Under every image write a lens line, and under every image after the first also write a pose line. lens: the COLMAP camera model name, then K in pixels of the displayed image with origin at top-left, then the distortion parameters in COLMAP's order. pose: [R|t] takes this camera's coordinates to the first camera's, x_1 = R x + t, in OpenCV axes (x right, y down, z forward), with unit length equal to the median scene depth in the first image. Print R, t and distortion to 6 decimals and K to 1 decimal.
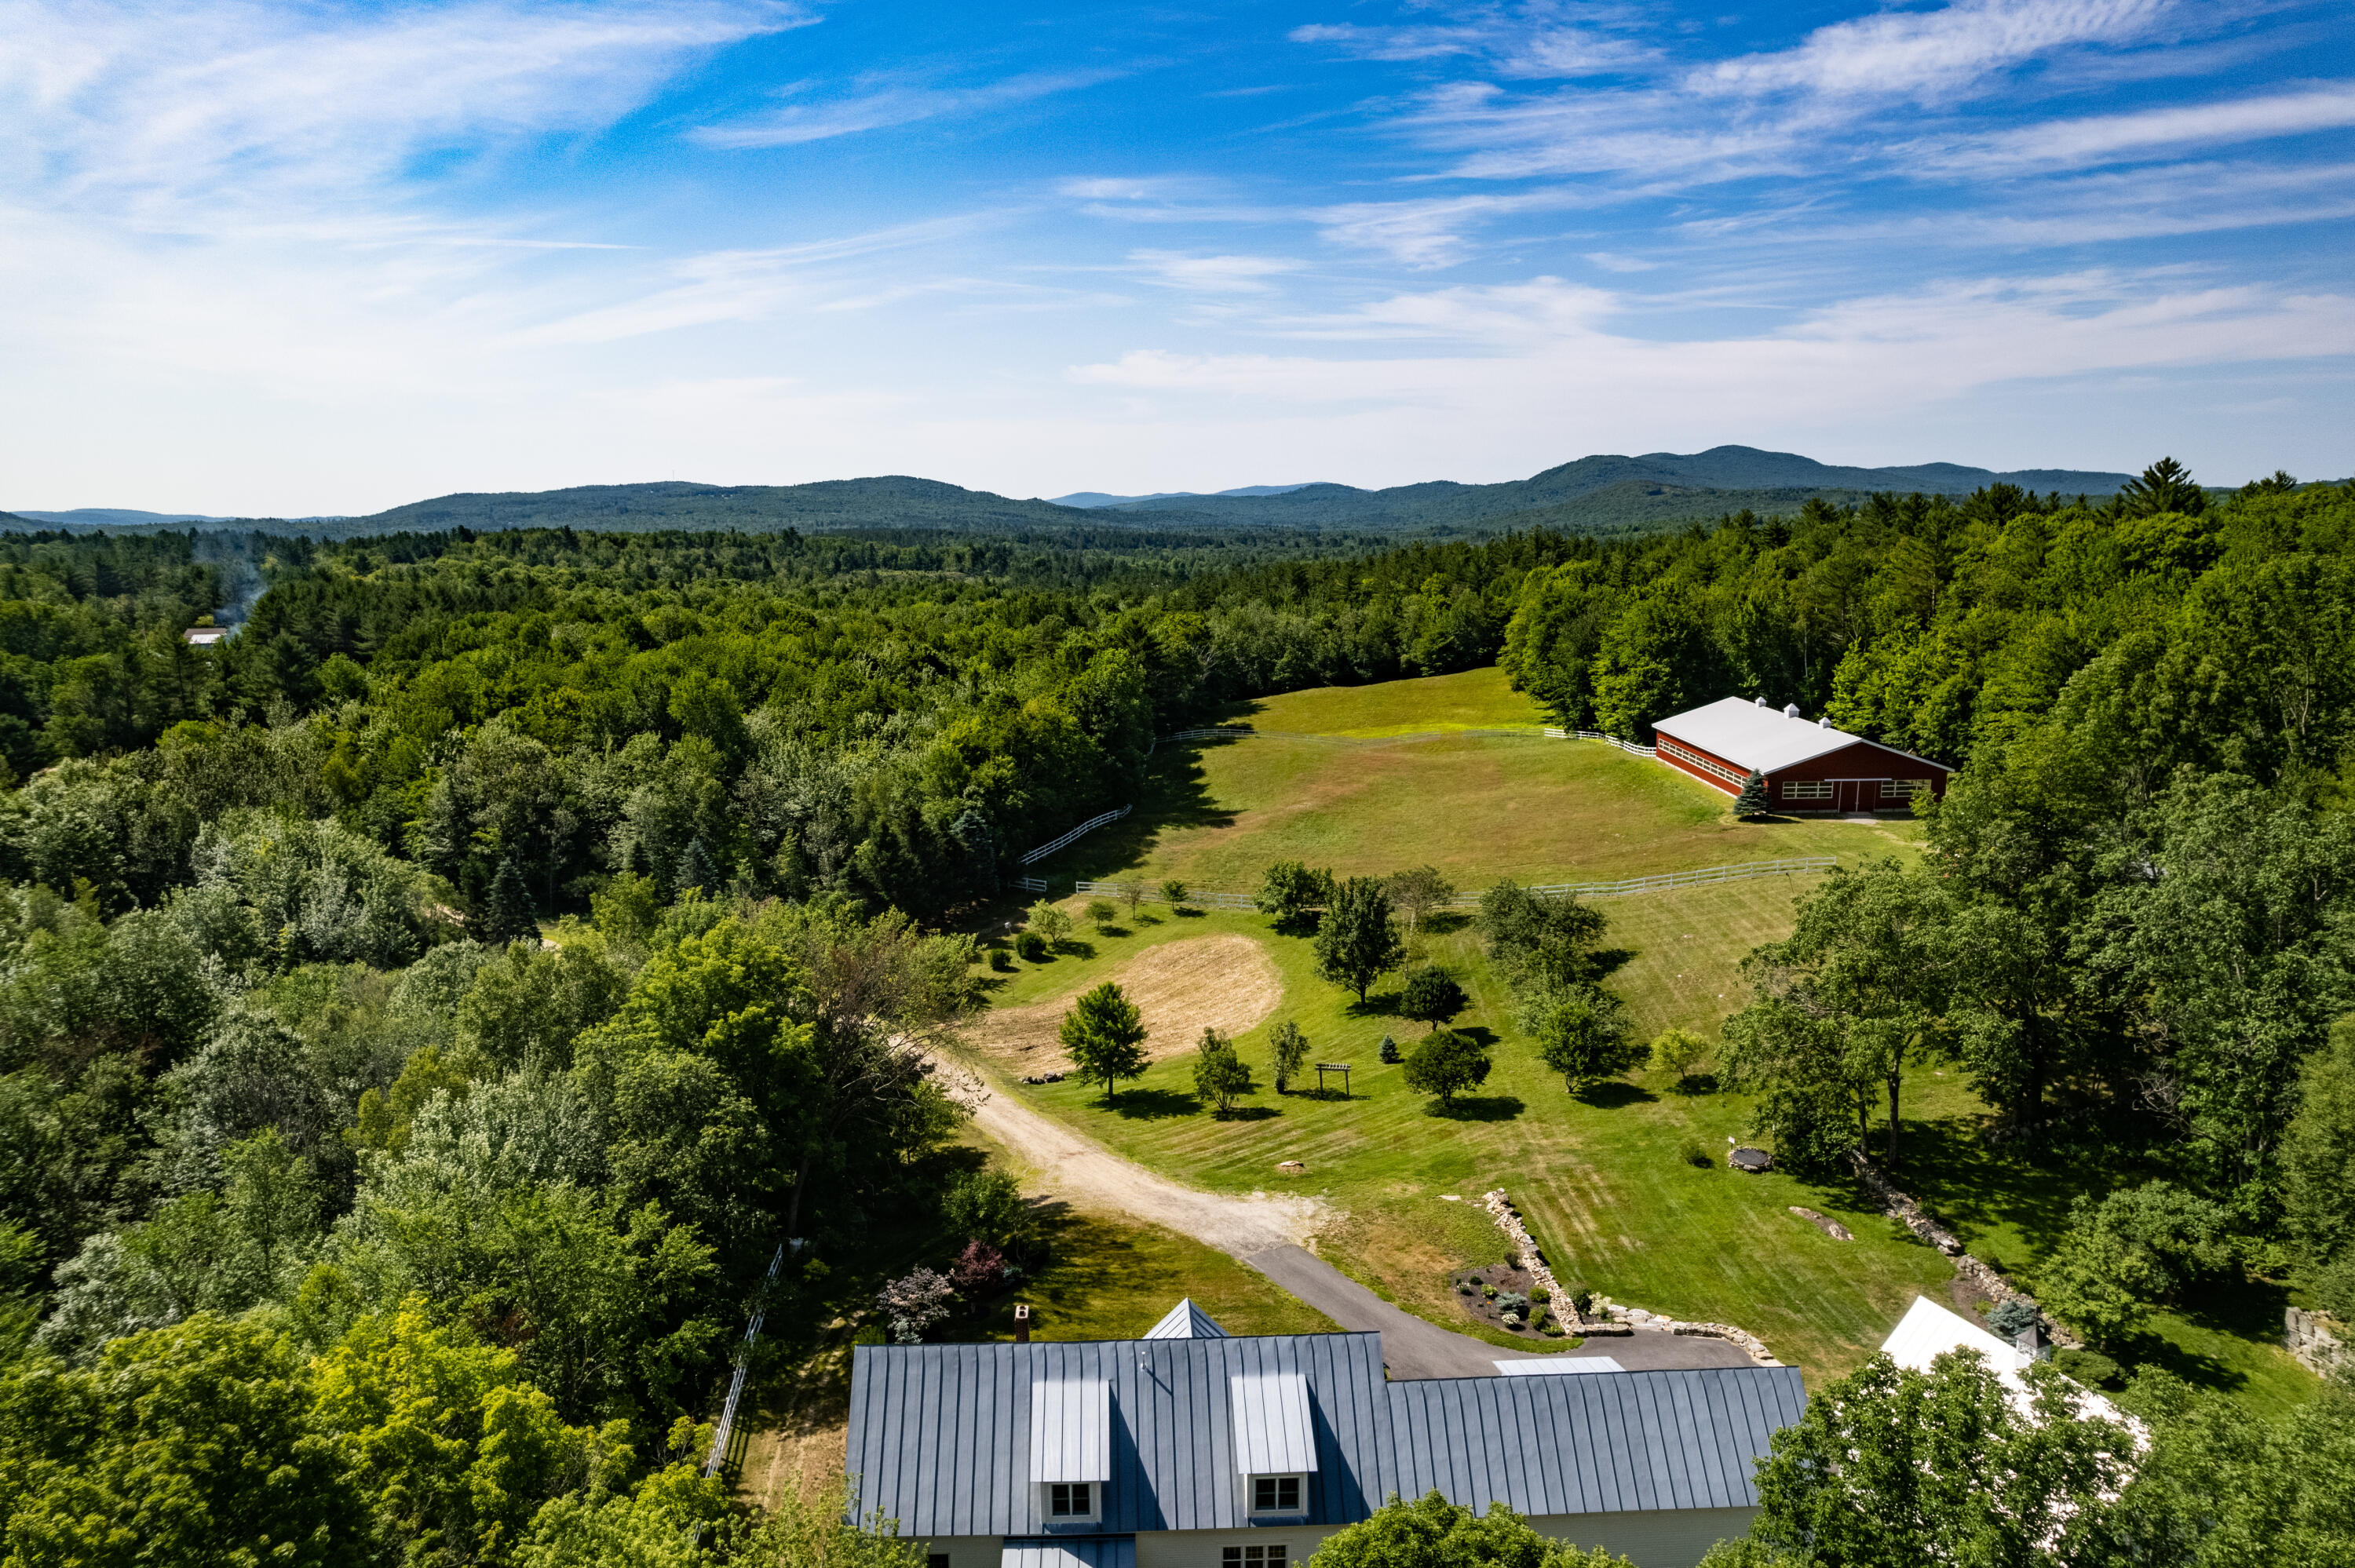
lens RADIAL K [[1505.0, 0, 1177.1], [0, 1505.0, 794.1], [0, 0, 1]] dist [-0.076341, 0.065212]
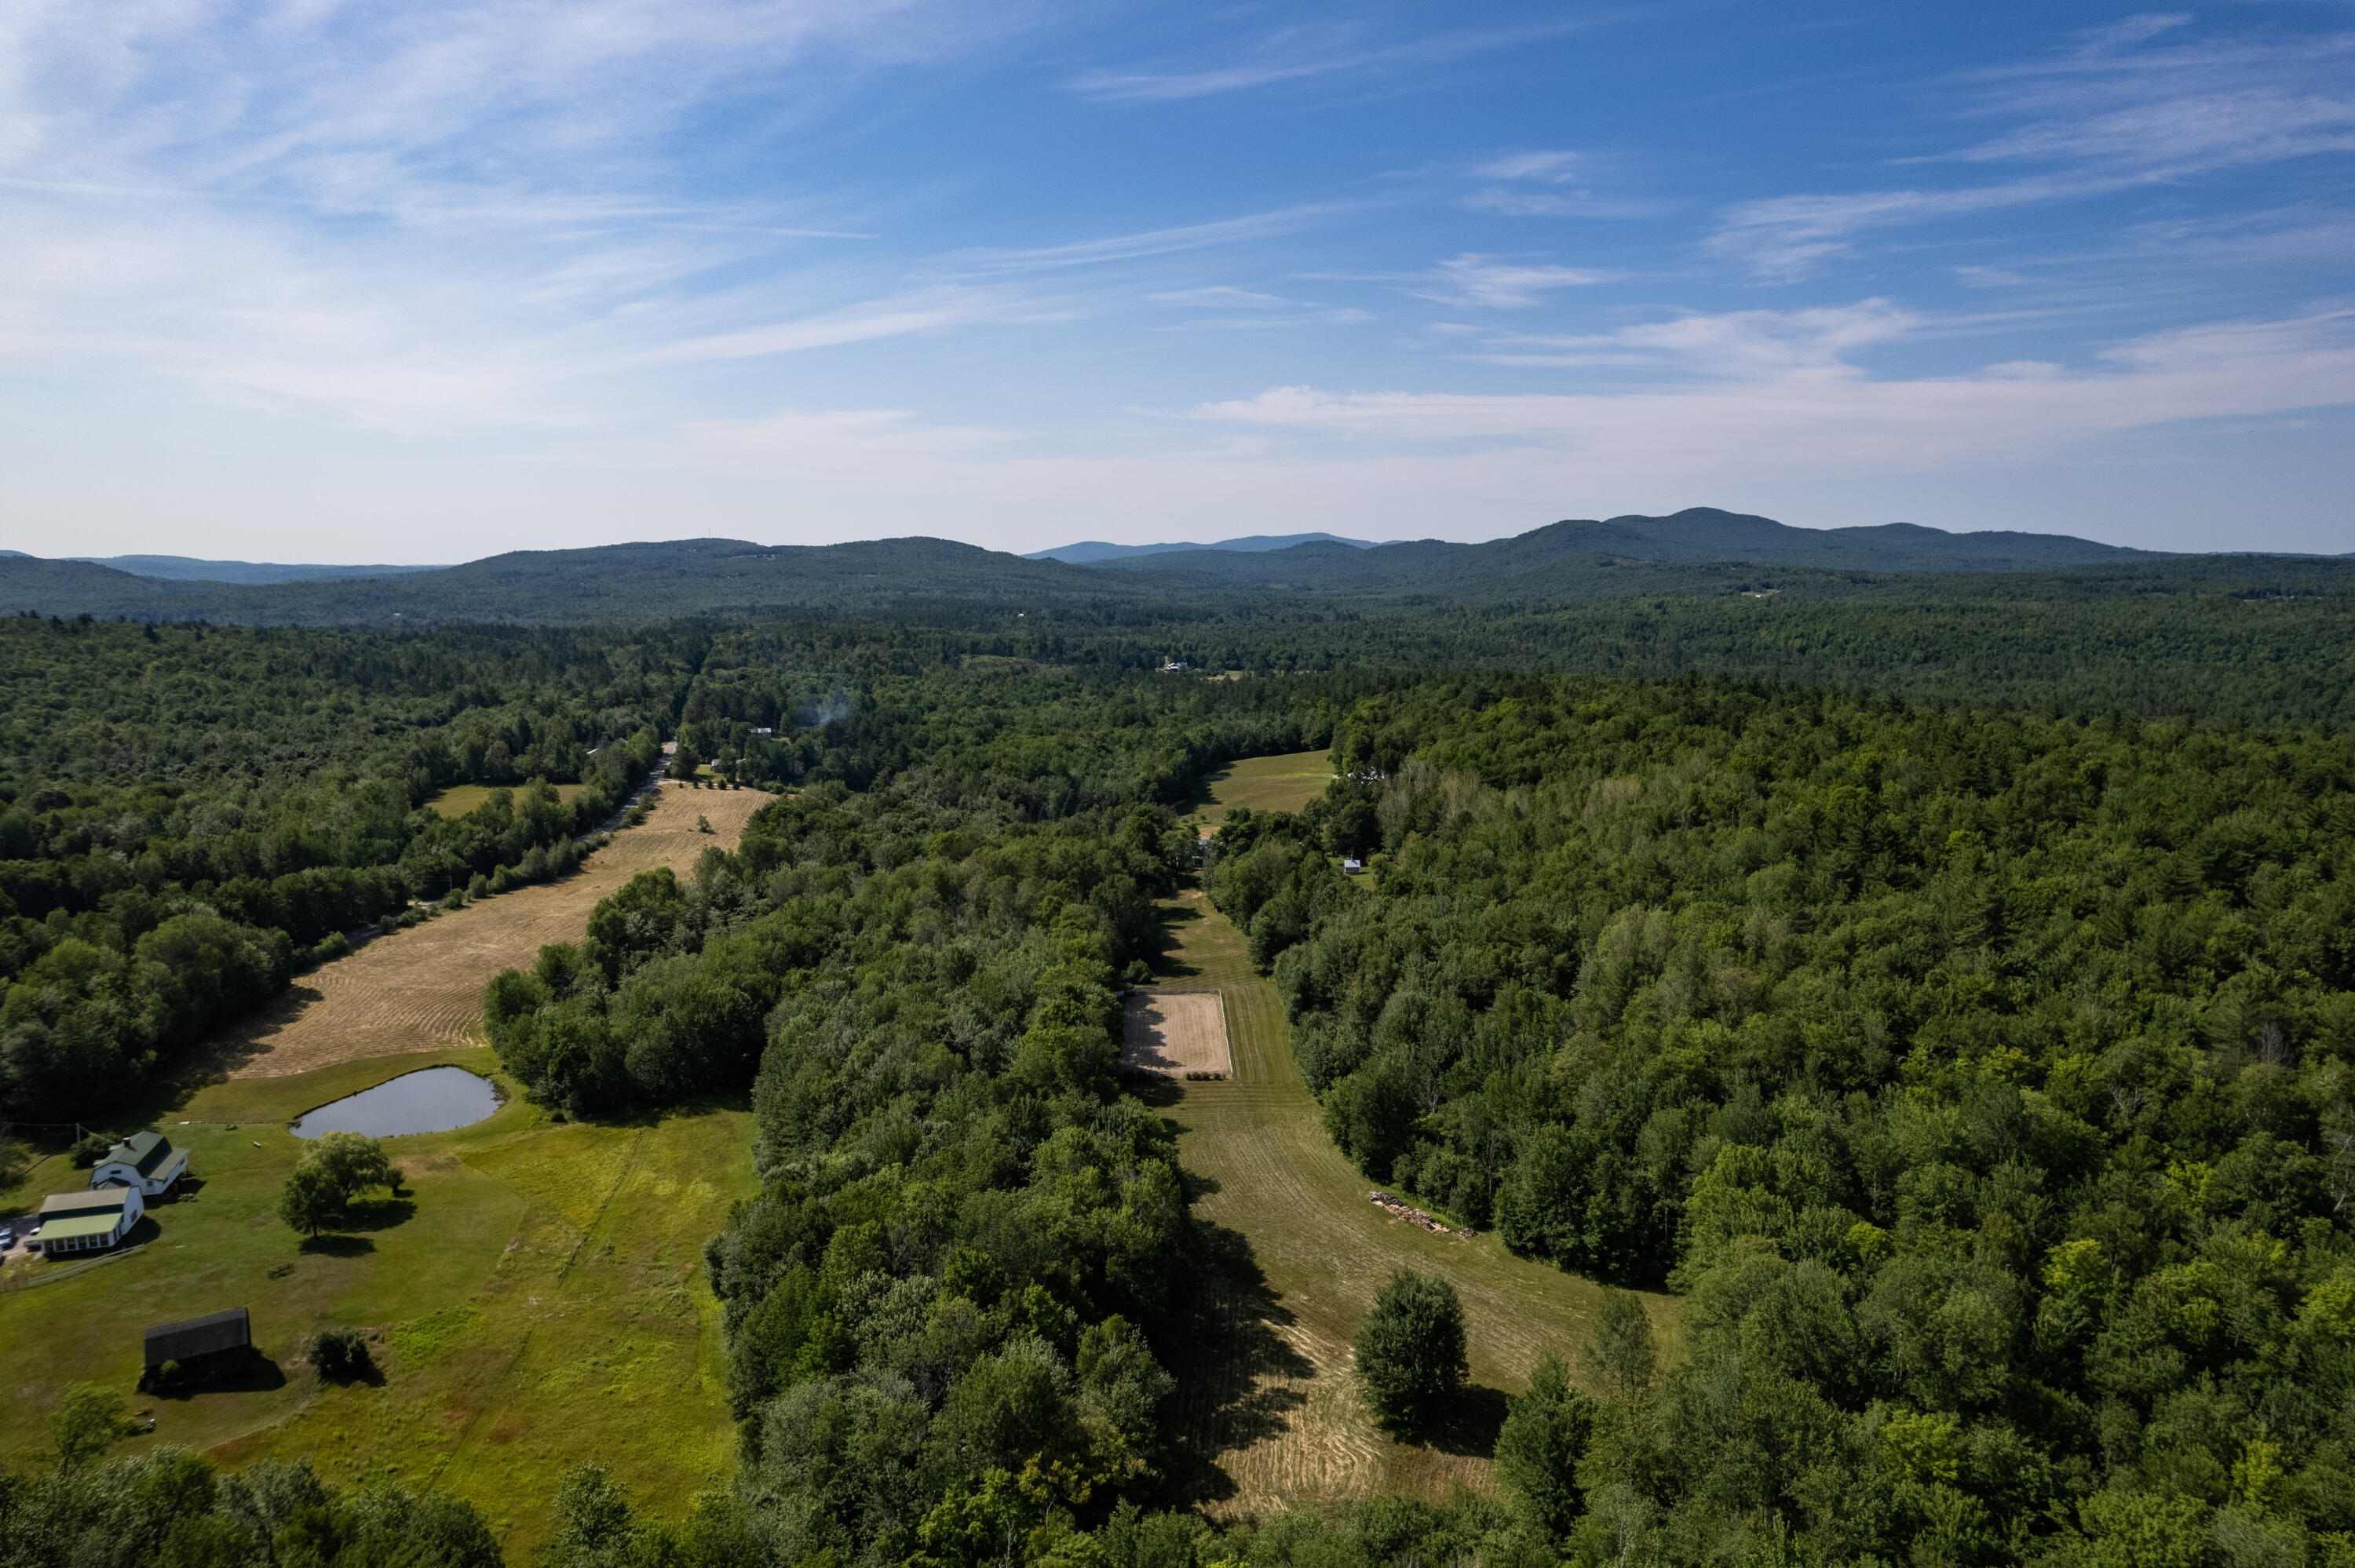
lens RADIAL K [[1505.0, 0, 1177.1], [0, 1505.0, 794.1], [0, 0, 1]] dist [-0.076341, 0.065212]
pose [[0.999991, 0.004246, -0.000028, -0.003738], [-0.004245, 0.999584, -0.028519, 0.006117], [-0.000094, 0.028519, 0.999593, -0.152344]]
